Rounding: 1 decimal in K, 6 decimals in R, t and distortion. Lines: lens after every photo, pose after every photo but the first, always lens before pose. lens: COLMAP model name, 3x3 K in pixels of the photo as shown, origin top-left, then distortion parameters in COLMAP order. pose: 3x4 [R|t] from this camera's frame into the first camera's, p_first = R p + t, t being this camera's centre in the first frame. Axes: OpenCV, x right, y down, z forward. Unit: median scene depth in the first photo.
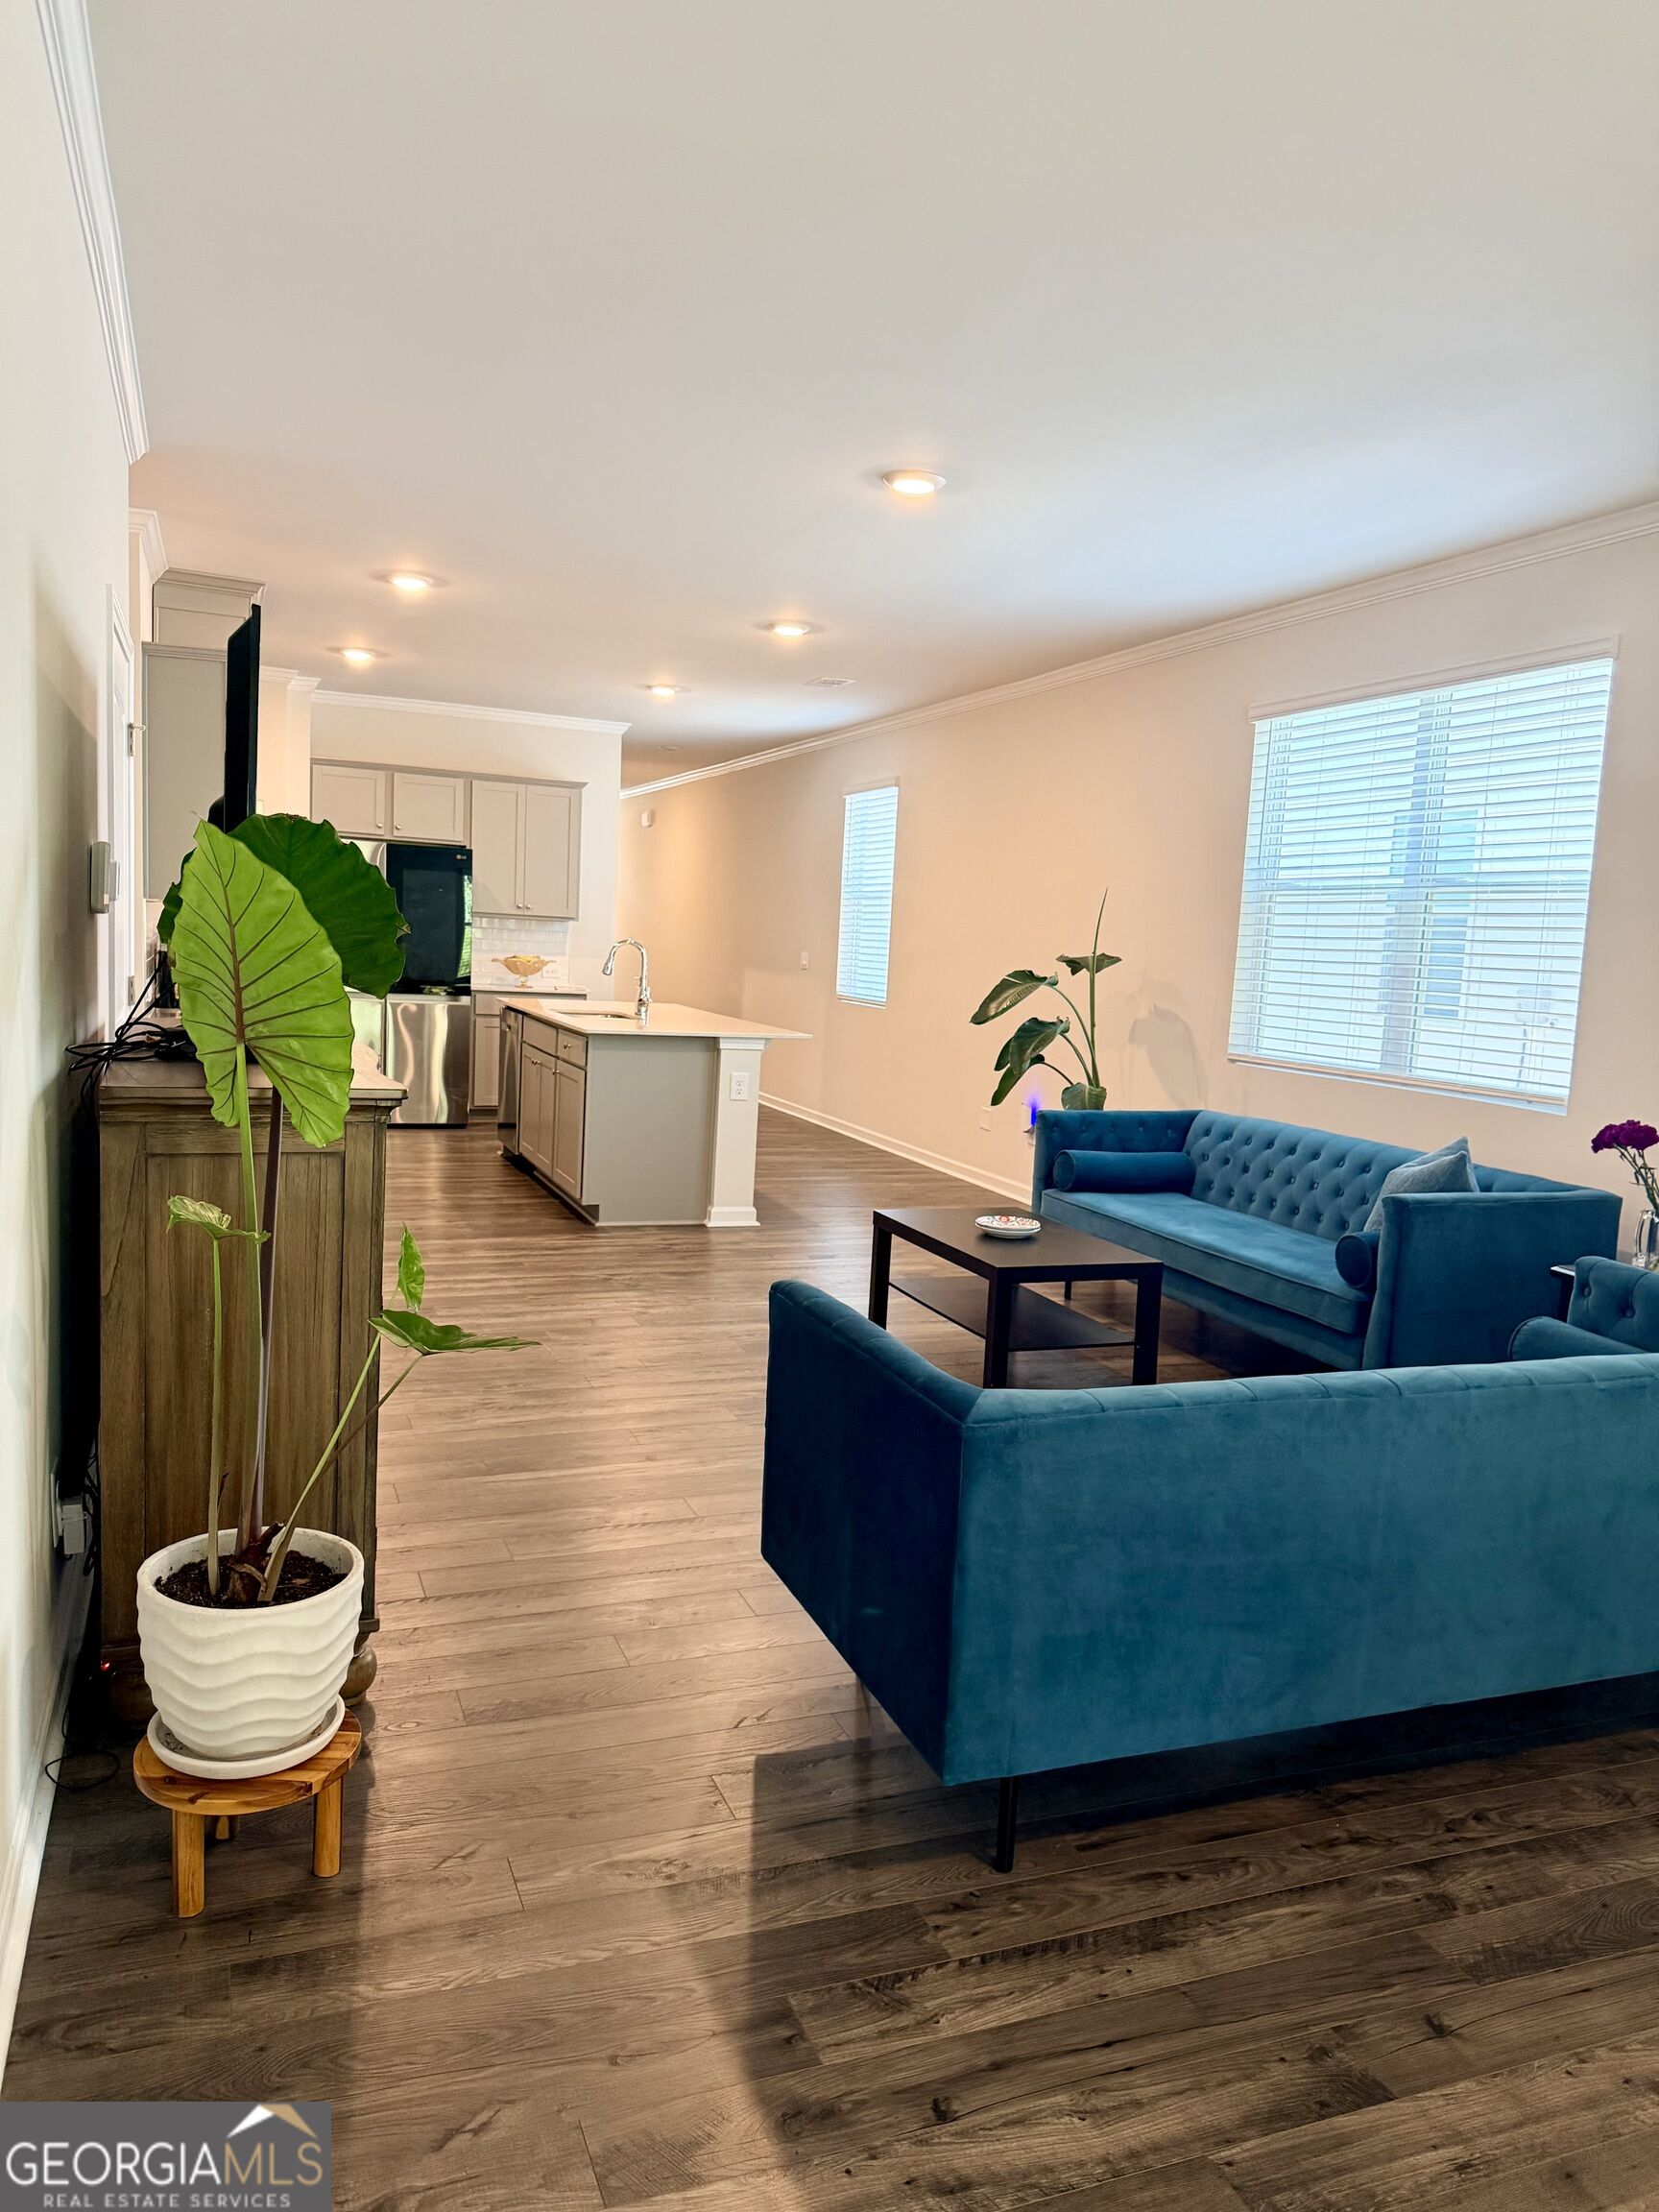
lens RADIAL K [[1570.8, 0, 829.5], [0, 1570.8, 1106.0], [0, 0, 1]] dist [0.090191, -0.121800]
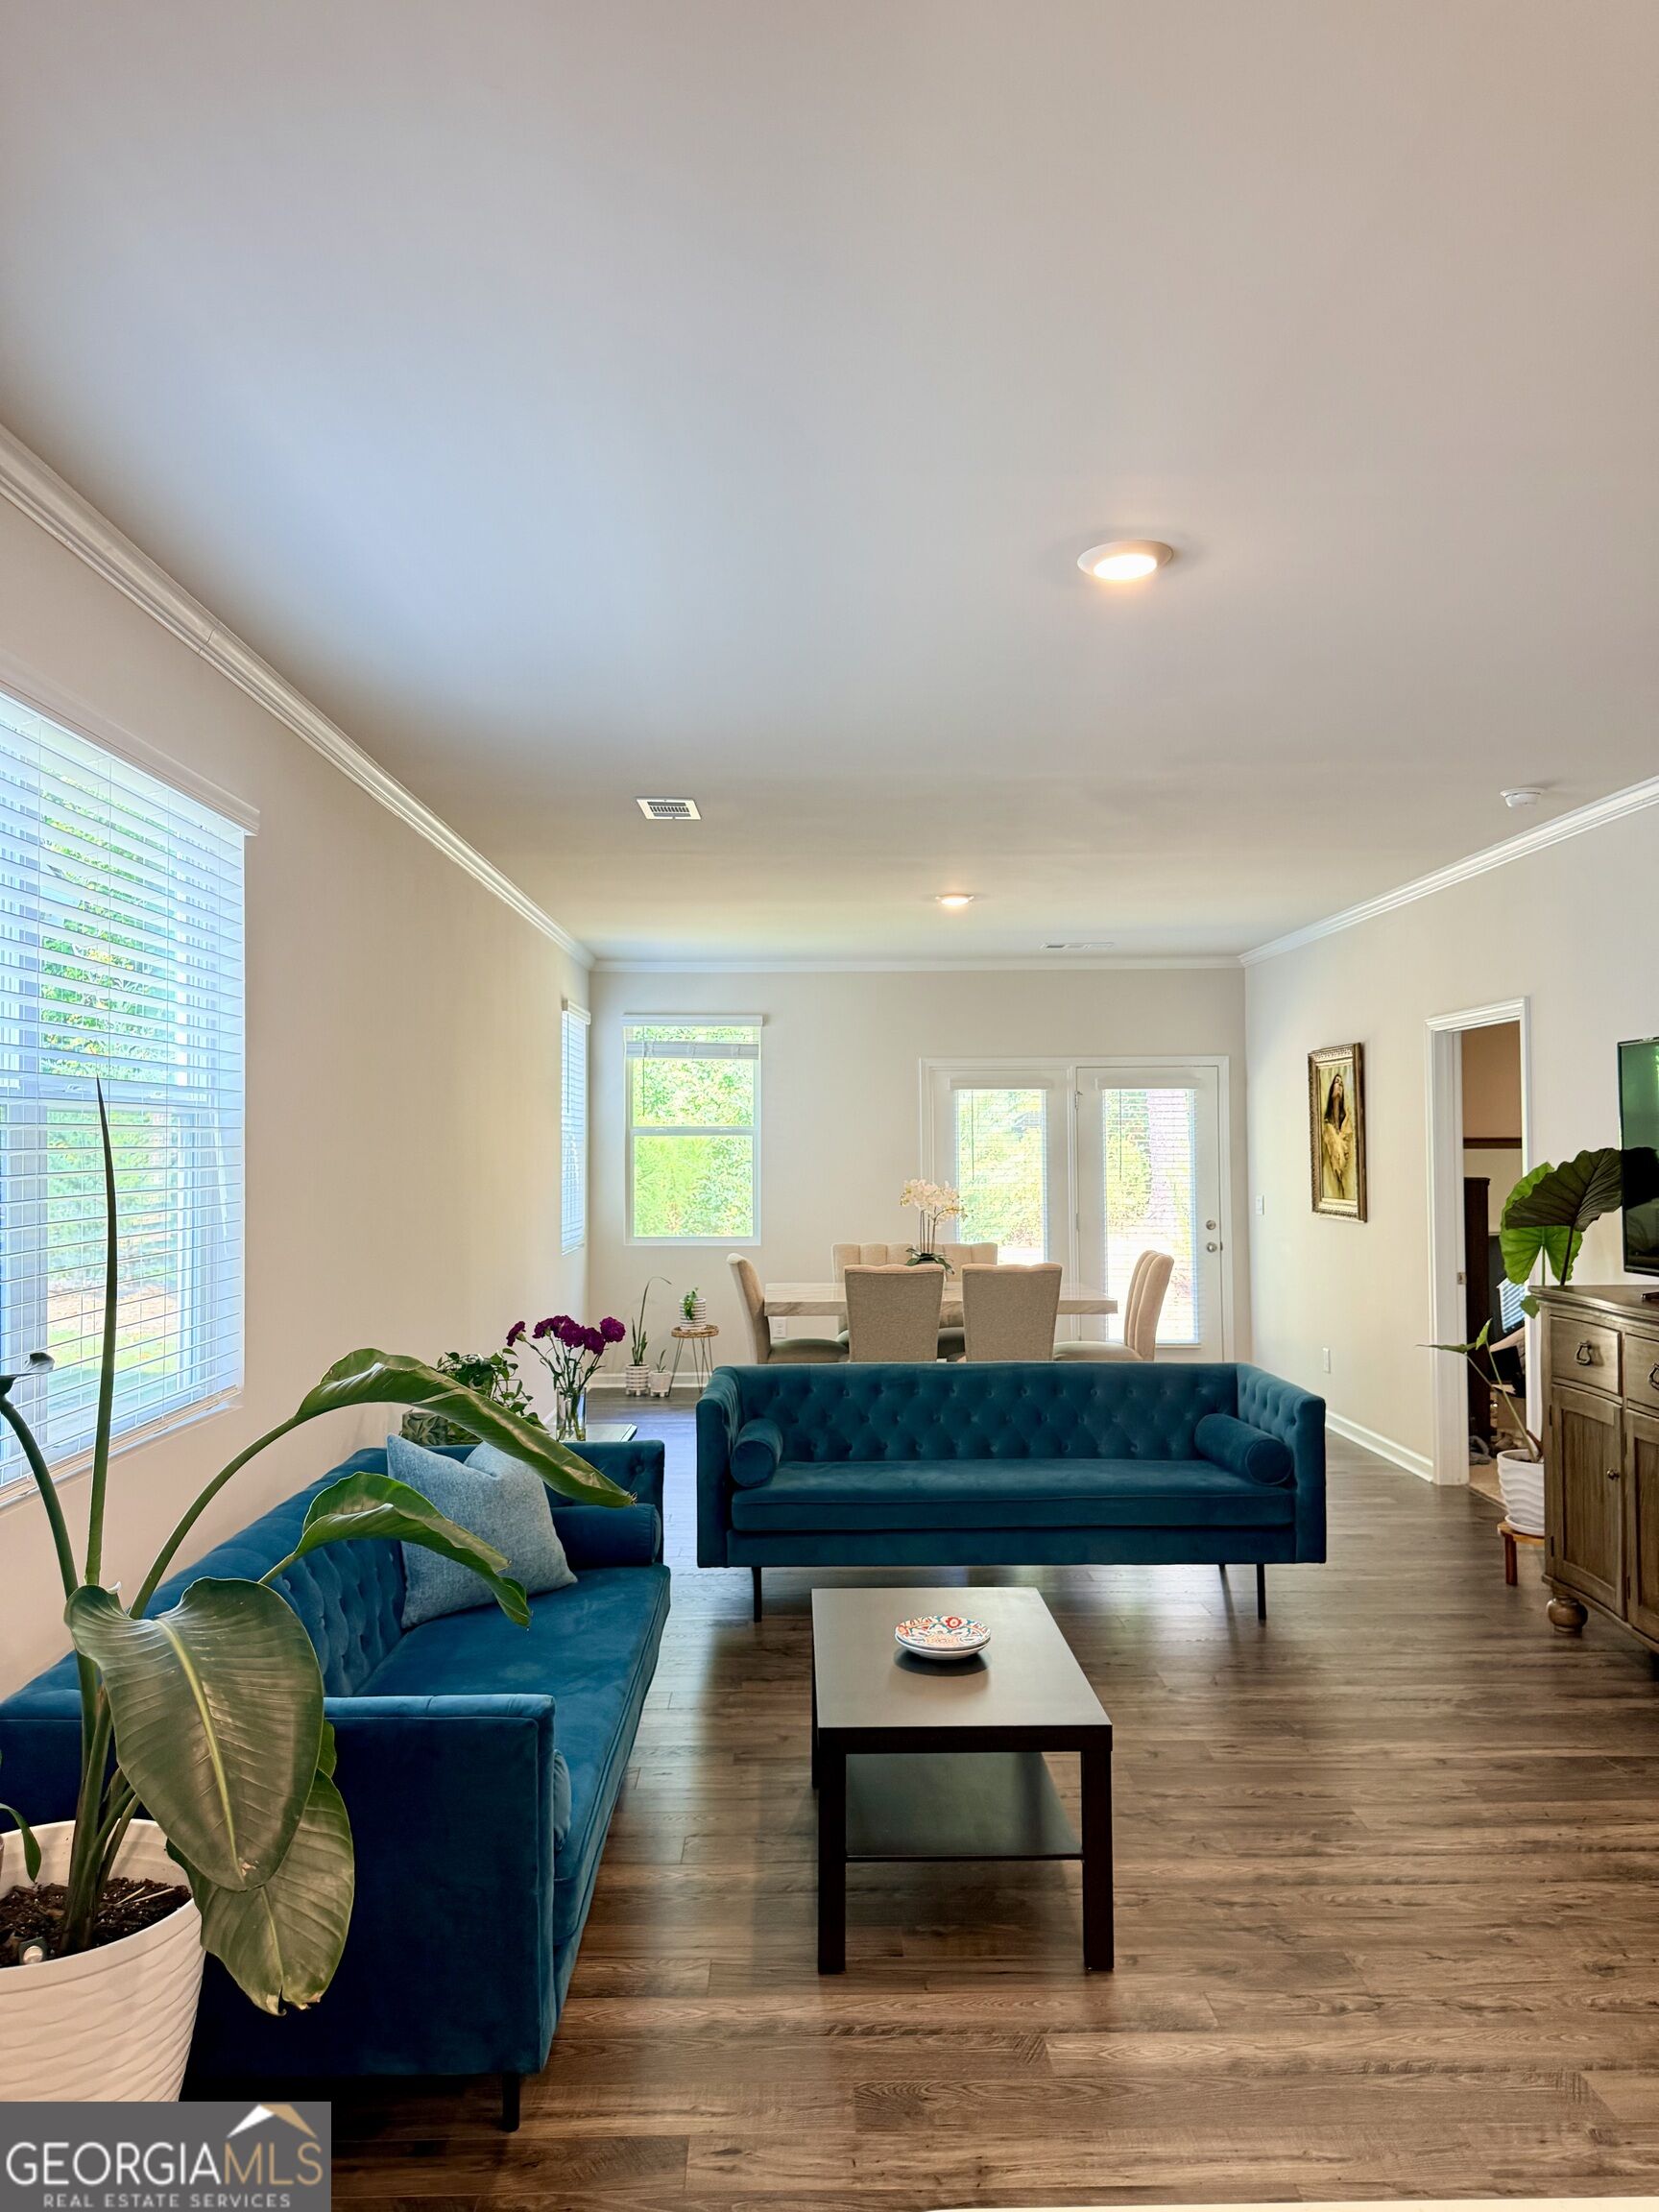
lens RADIAL K [[1562.4, 0, 796.8], [0, 1562.4, 1101.7], [0, 0, 1]] dist [0.066068, -0.081933]
pose [[-0.931367, -0.035303, 0.362366, -0.045127], [-0.002128, 0.995799, 0.091545, -0.146667], [-0.364075, 0.084491, -0.927529, 1.104133]]
